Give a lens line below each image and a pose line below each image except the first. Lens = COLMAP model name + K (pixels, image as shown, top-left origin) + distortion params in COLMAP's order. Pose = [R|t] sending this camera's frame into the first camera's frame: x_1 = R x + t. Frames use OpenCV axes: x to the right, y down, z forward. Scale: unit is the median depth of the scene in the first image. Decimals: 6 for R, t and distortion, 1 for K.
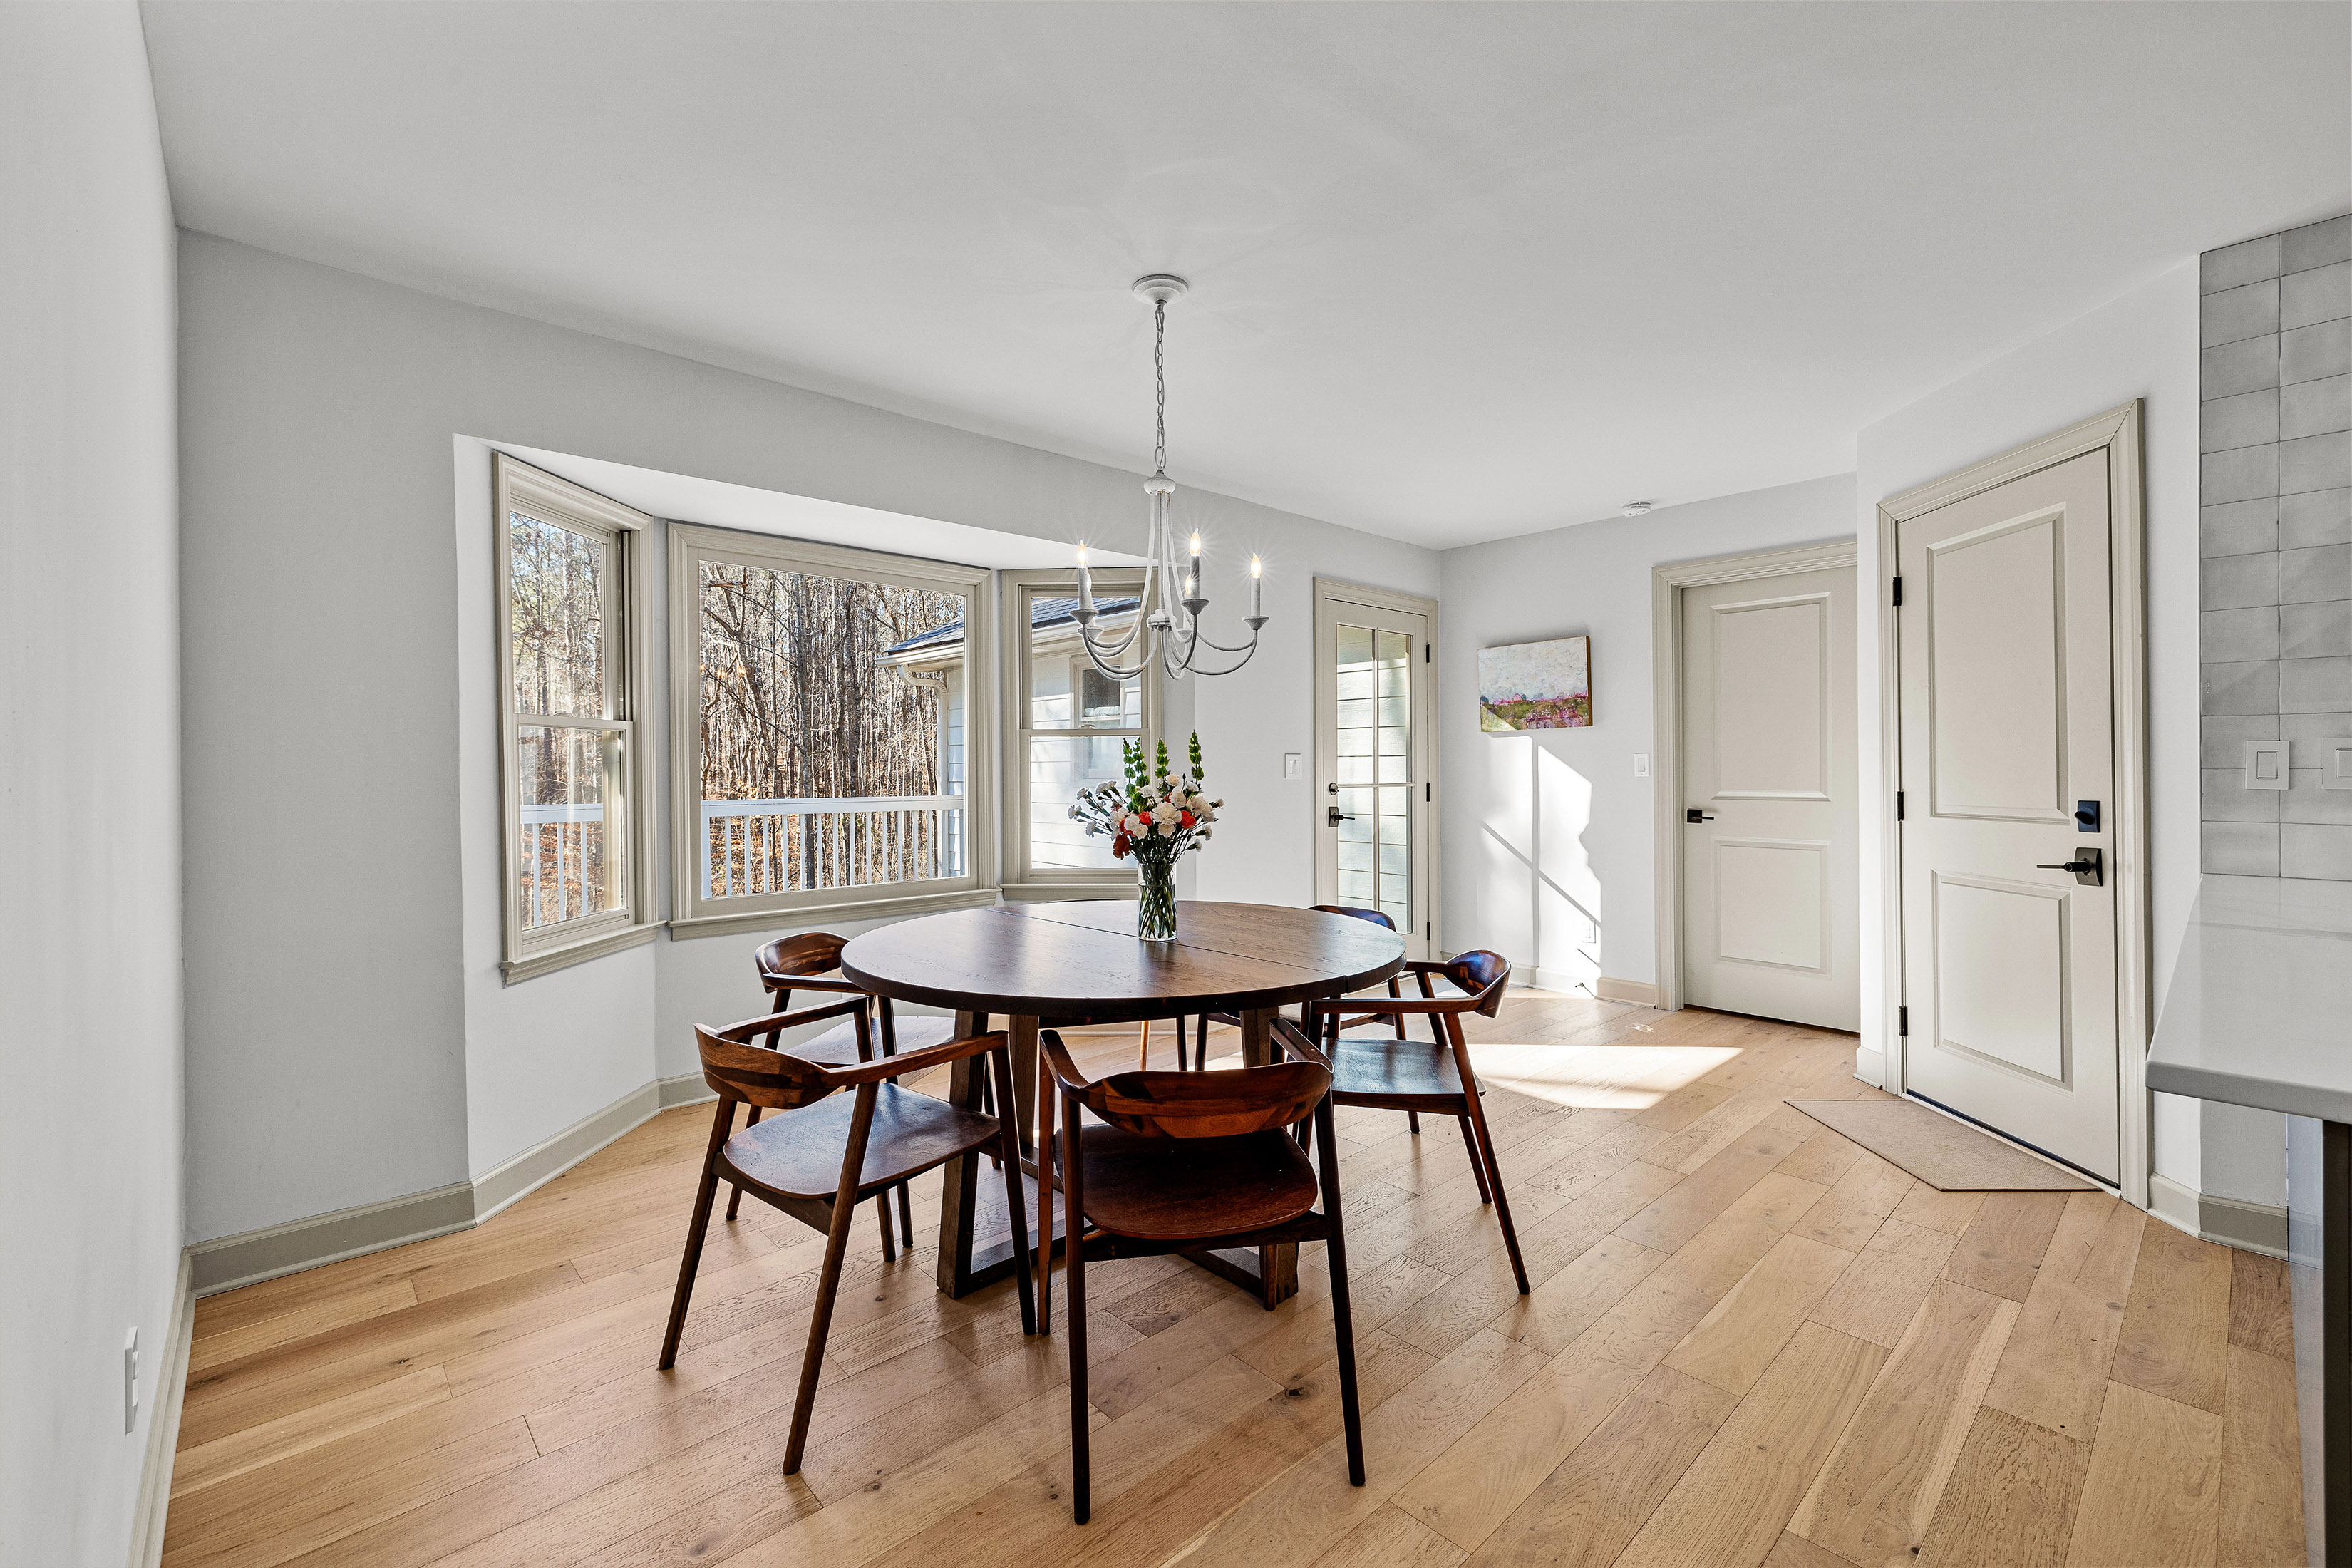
lens RADIAL K [[989.0, 0, 1171.4], [0, 989.0, 773.1], [0, 0, 1]] dist [0.001805, 0.000148]
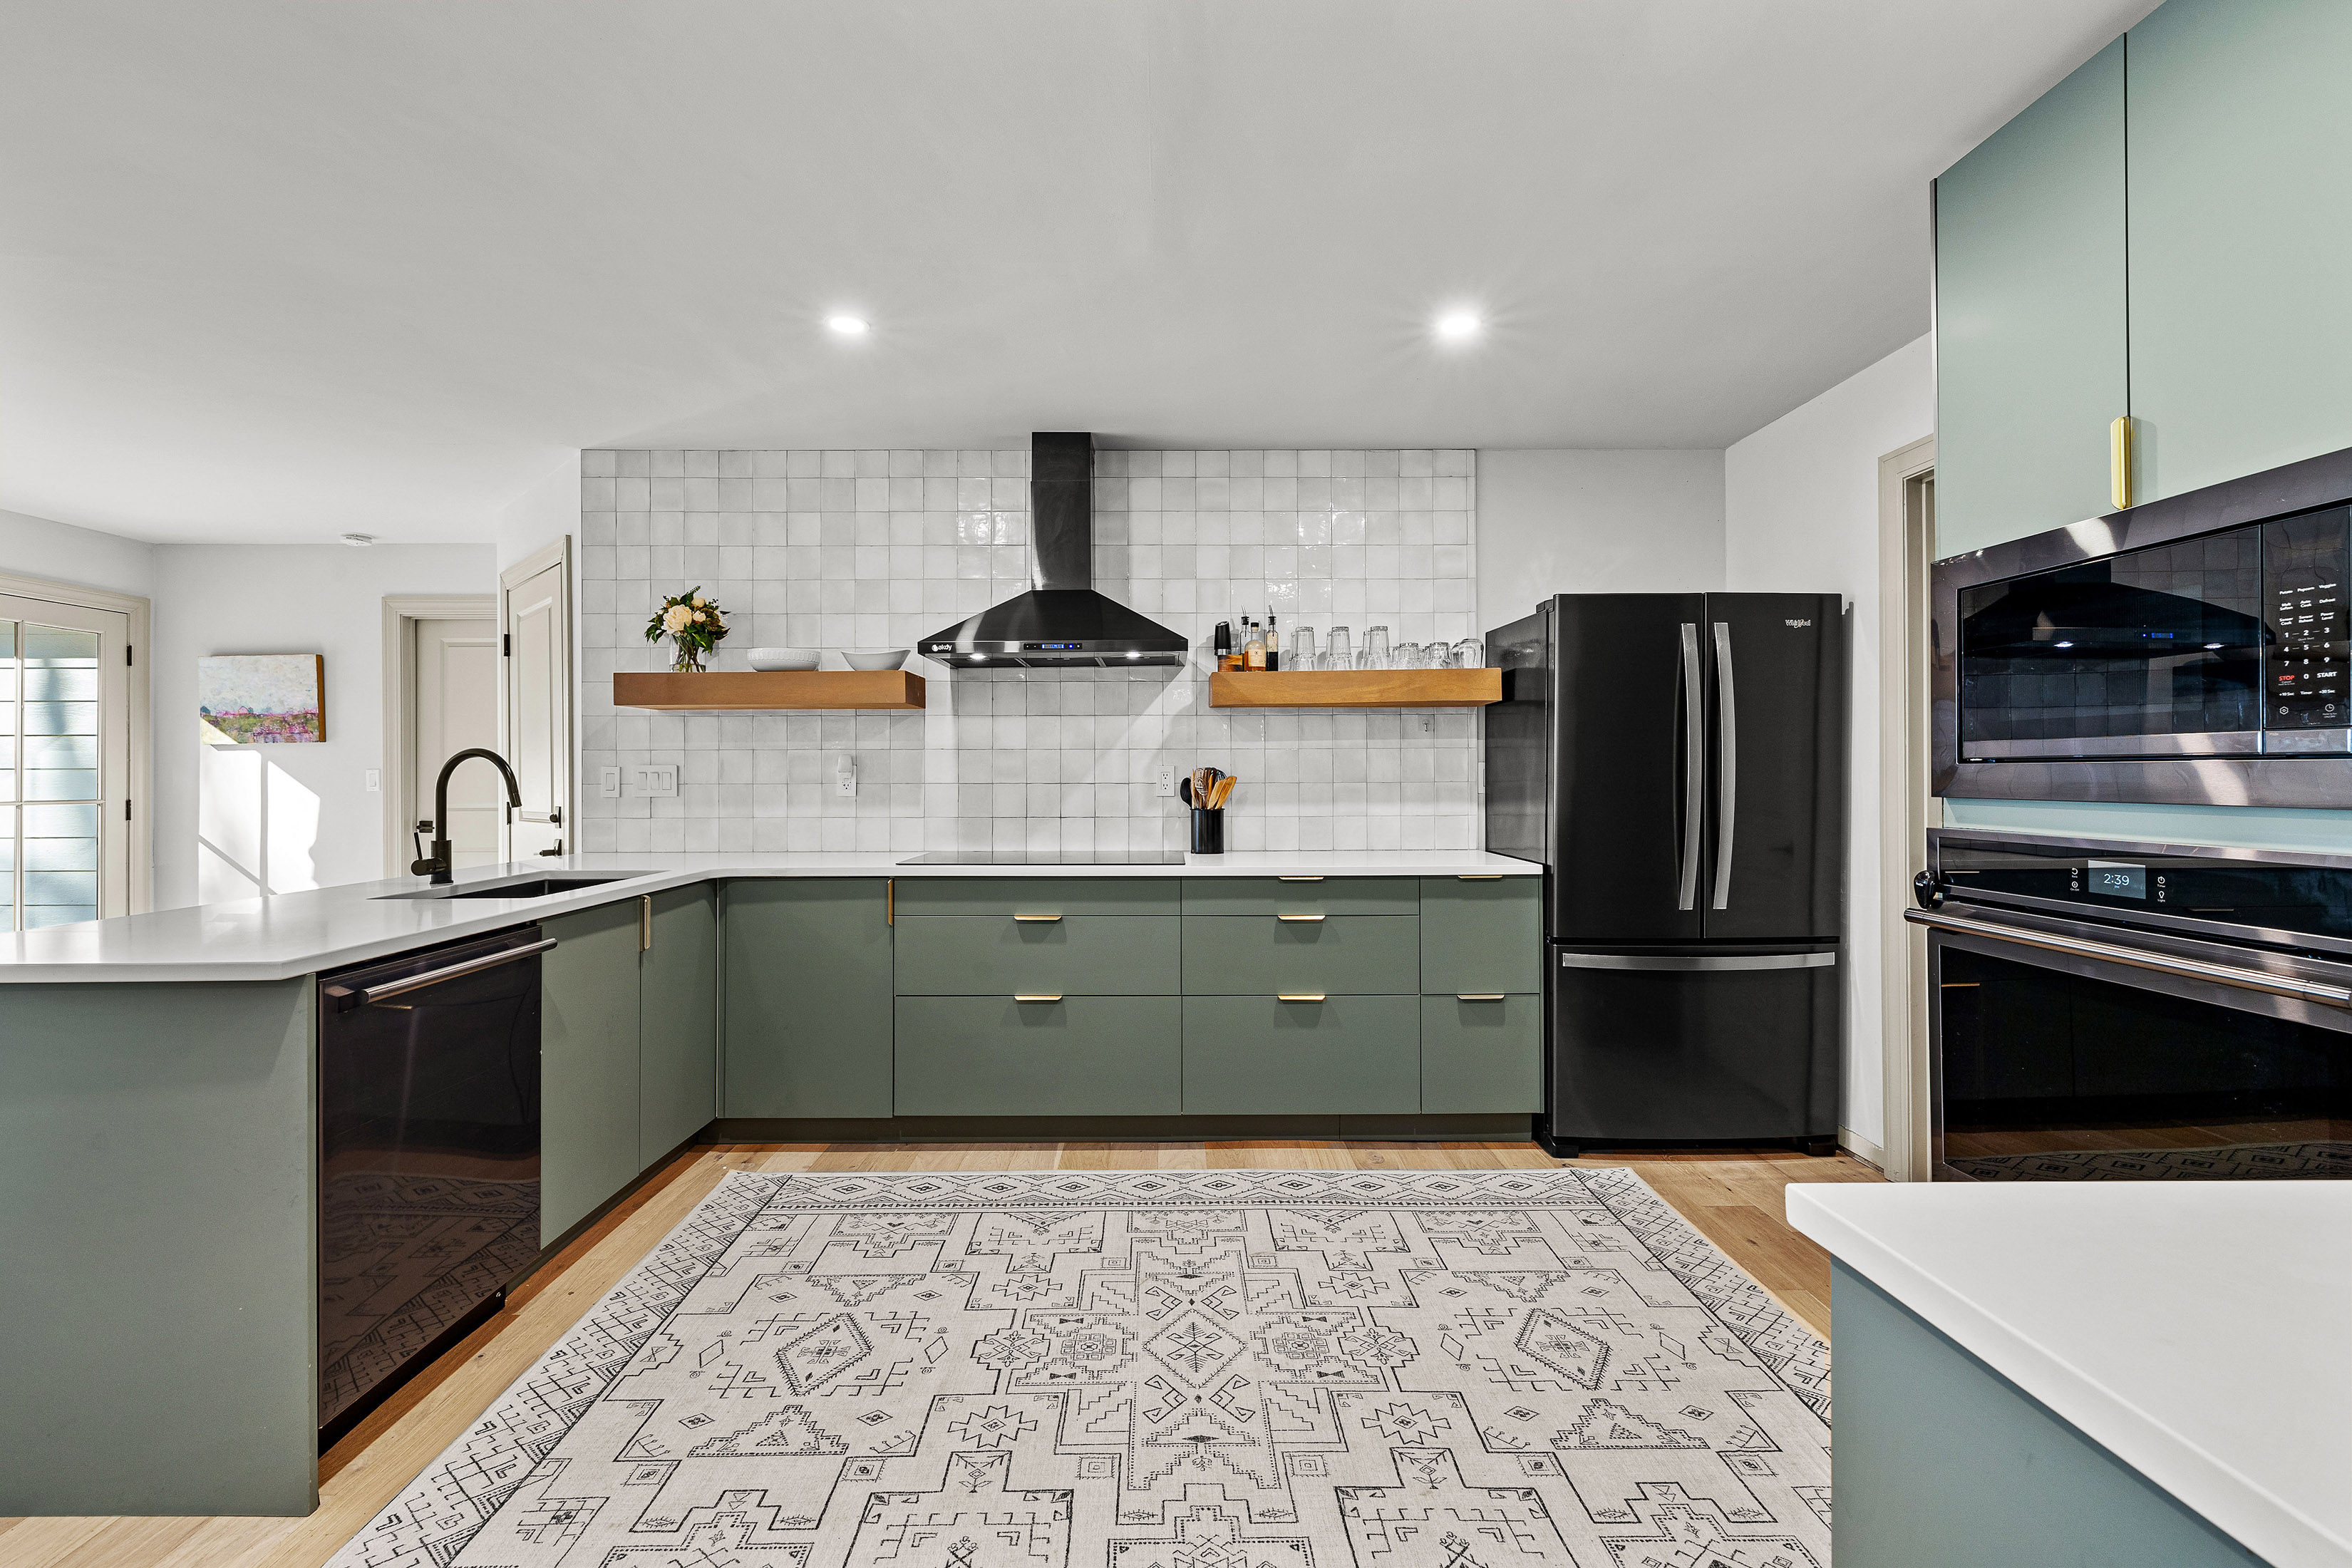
lens RADIAL K [[989.0, 0, 1171.4], [0, 989.0, 773.1], [0, 0, 1]] dist [0.001805, 0.000148]
pose [[0.667408, 0.007033, 0.744659, 0.434592], [0.003547, 0.999914, -0.012623, 0.001142], [-0.744684, 0.011066, 0.667325, -0.600560]]
